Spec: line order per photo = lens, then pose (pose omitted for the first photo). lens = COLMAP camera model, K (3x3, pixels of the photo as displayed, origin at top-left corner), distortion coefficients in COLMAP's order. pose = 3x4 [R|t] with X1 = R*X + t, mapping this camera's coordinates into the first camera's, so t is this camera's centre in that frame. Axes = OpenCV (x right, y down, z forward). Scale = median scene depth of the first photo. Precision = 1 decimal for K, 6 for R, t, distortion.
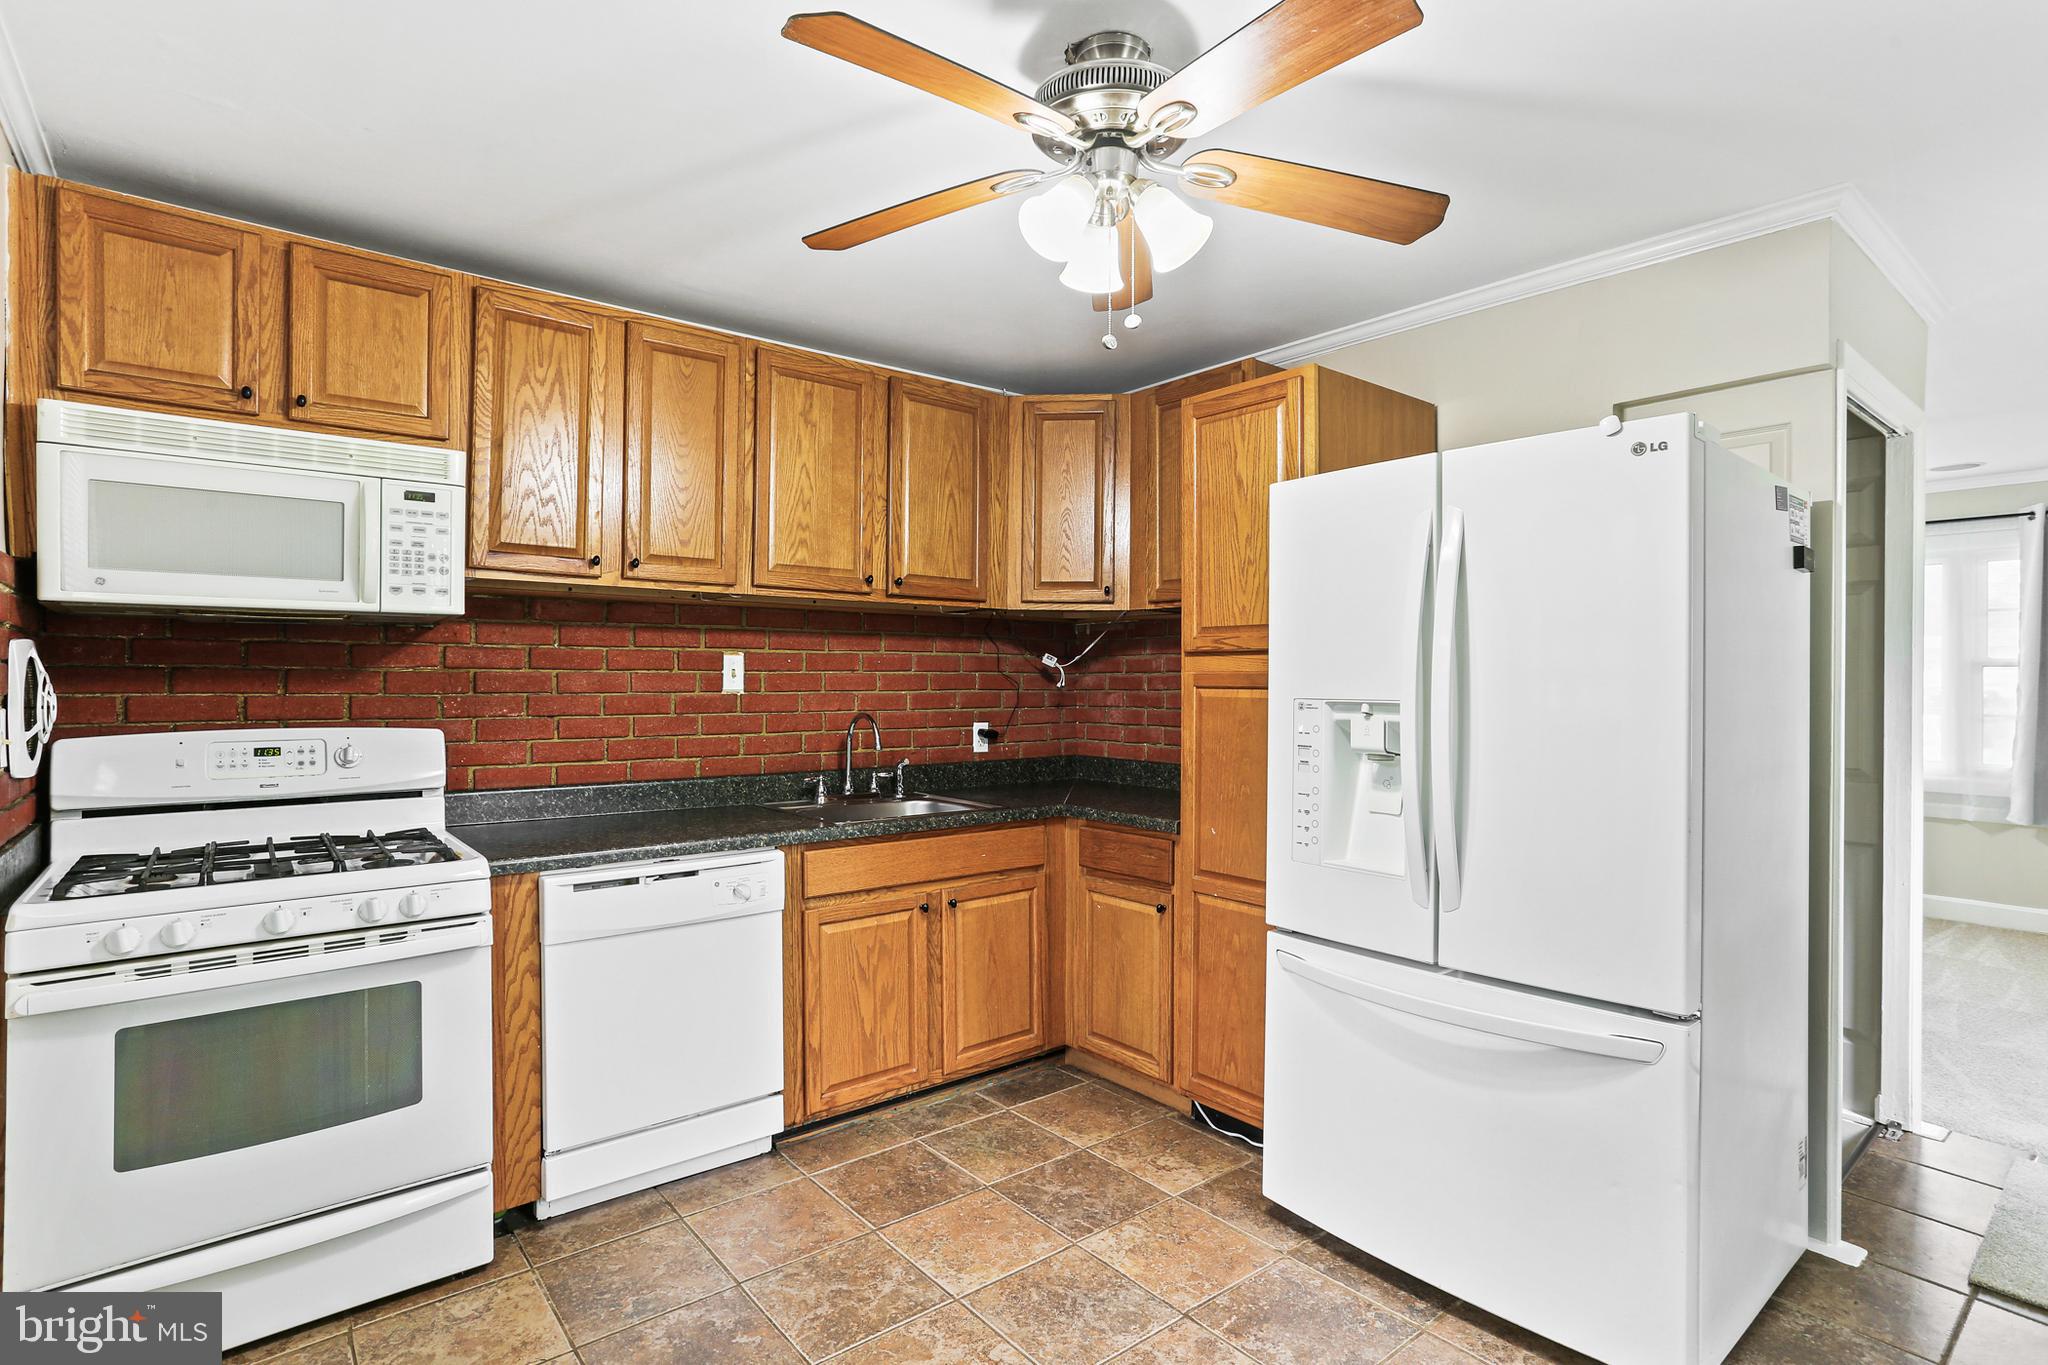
lens RADIAL K [[1021.4, 0, 1003.5], [0, 1021.4, 678.9], [0, 0, 1]] dist [-0.047529, 0.029541]
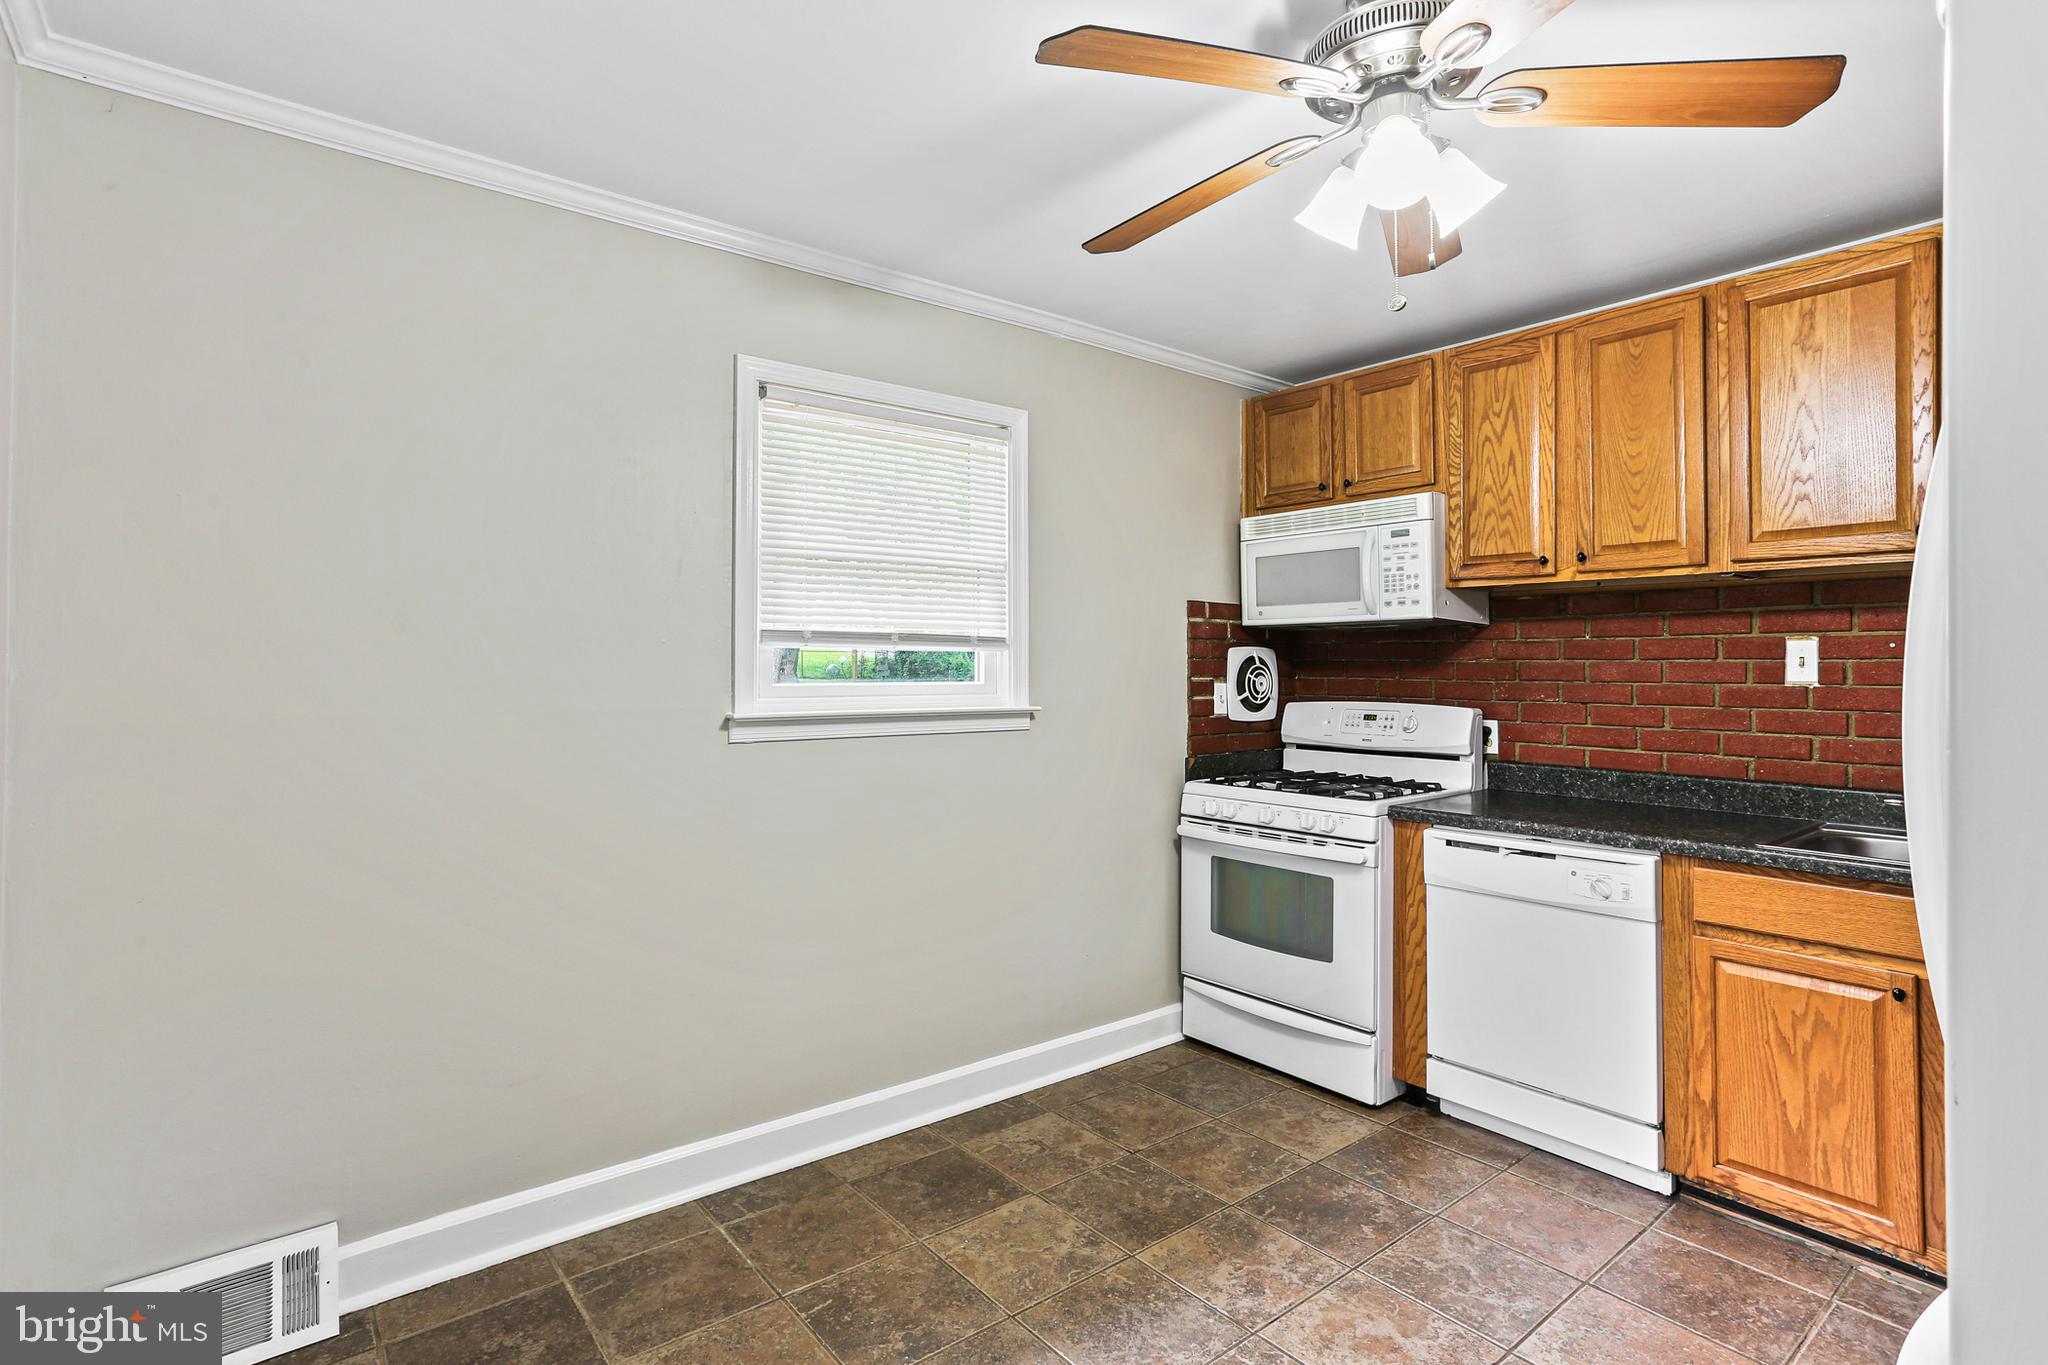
lens RADIAL K [[984.0, 0, 1018.8], [0, 984.0, 651.9], [0, 0, 1]] dist [-0.044476, 0.023213]
pose [[-0.001641, -0.018655, -0.999825, 0.568253], [-0.002830, 0.999822, -0.018651, 0.003189], [0.999995, 0.002799, -0.001693, 0.381365]]
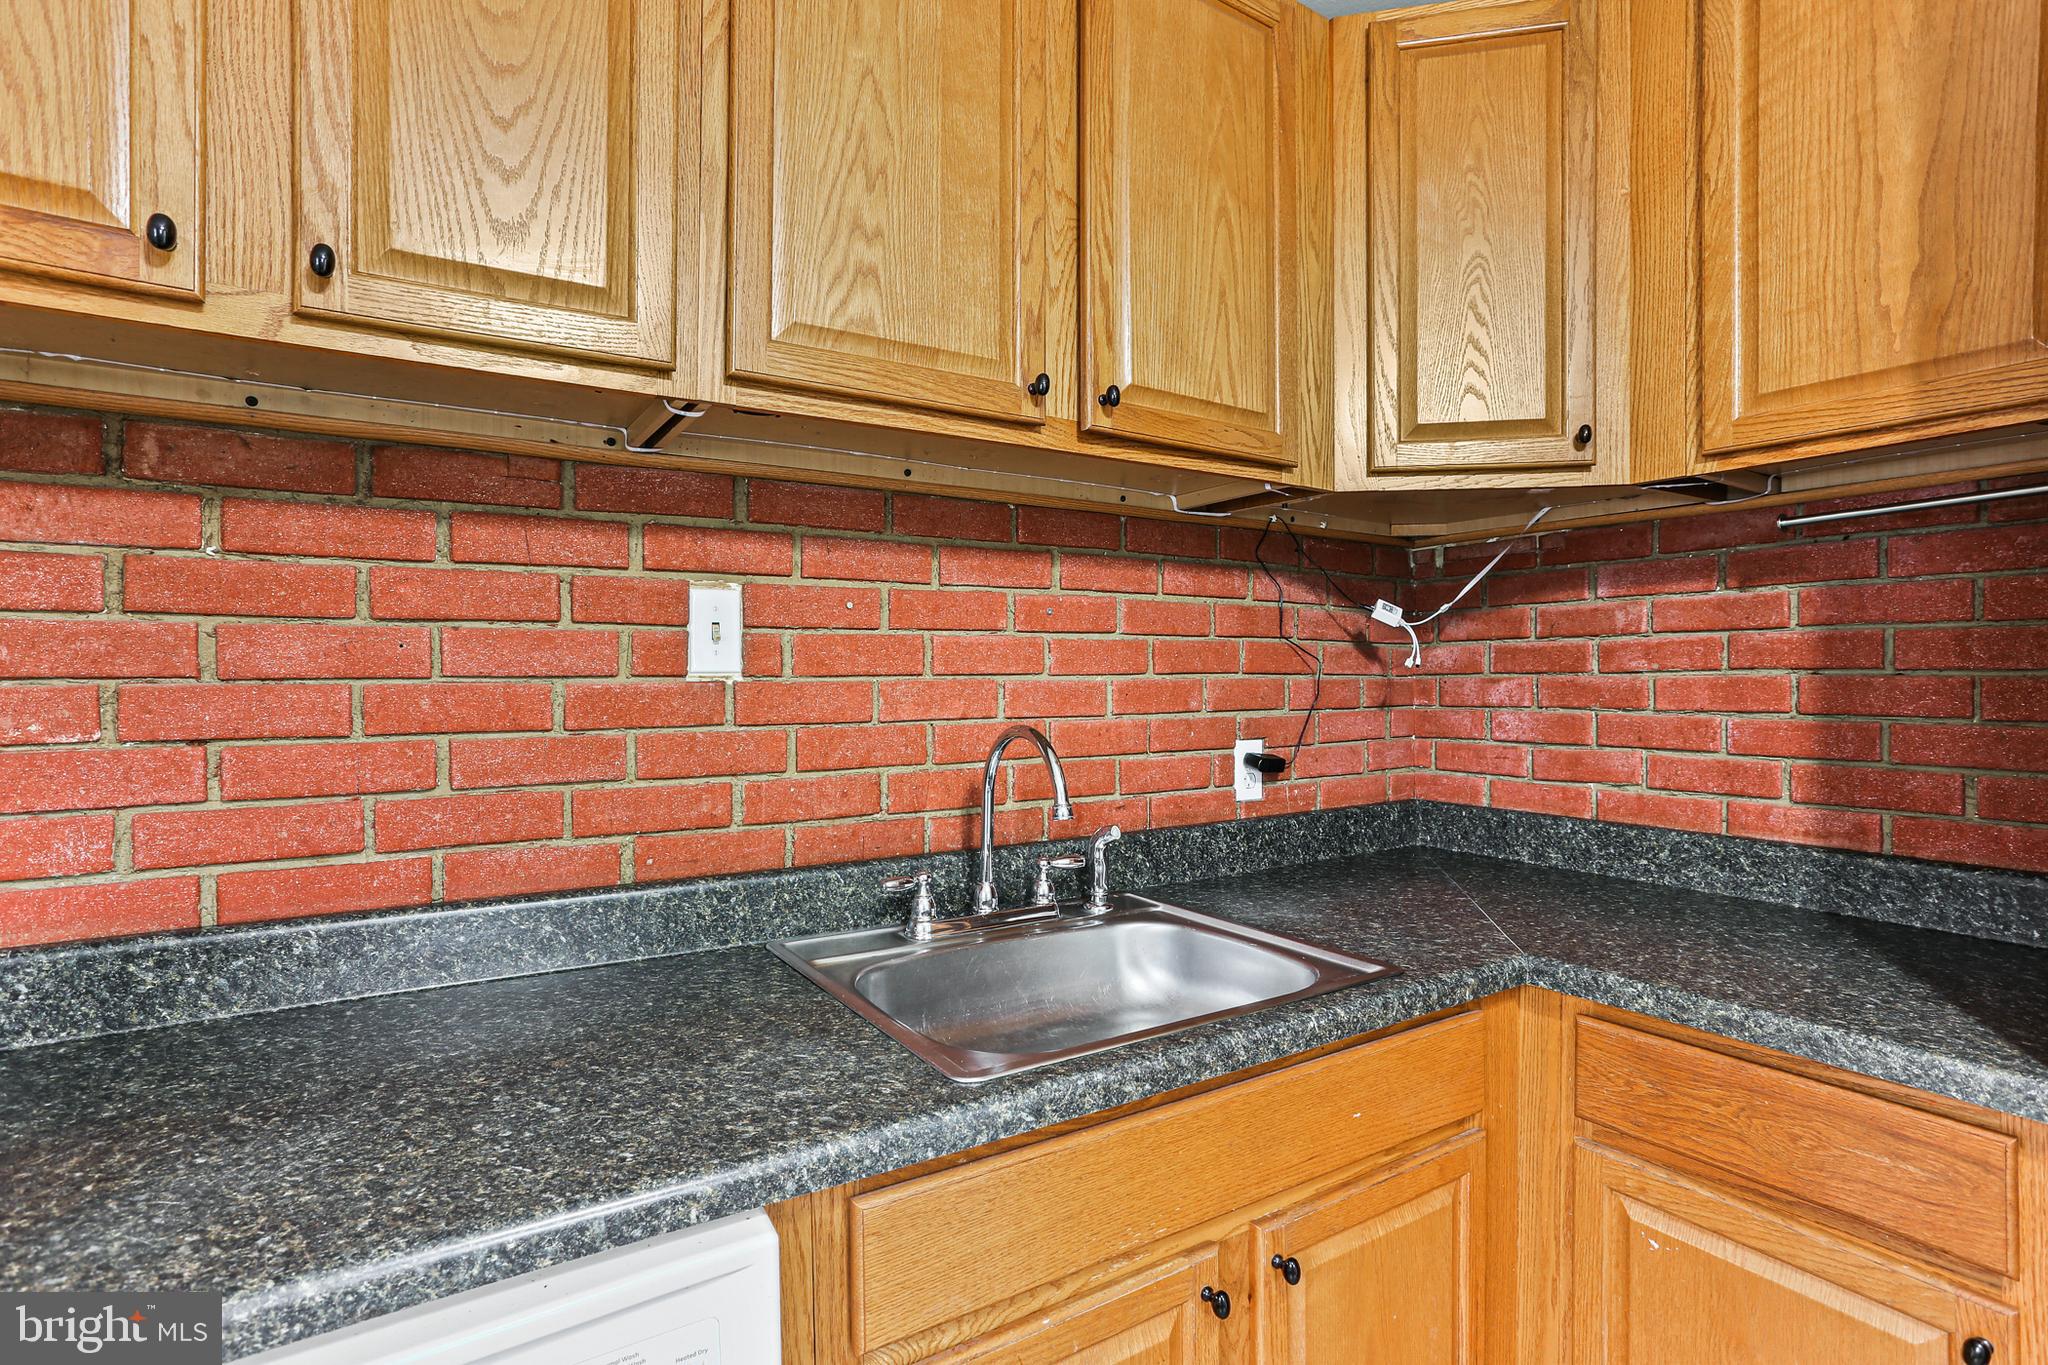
lens RADIAL K [[1002.0, 0, 1024.0], [0, 1002.0, 682.5], [0, 0, 1]] dist [-0.046911, 0.027230]
pose [[0.995223, -0.005337, -0.097477, -0.104795], [0.005931, 0.999966, 0.005810, 0.014499], [0.097443, -0.006361, 0.995221, 0.643093]]
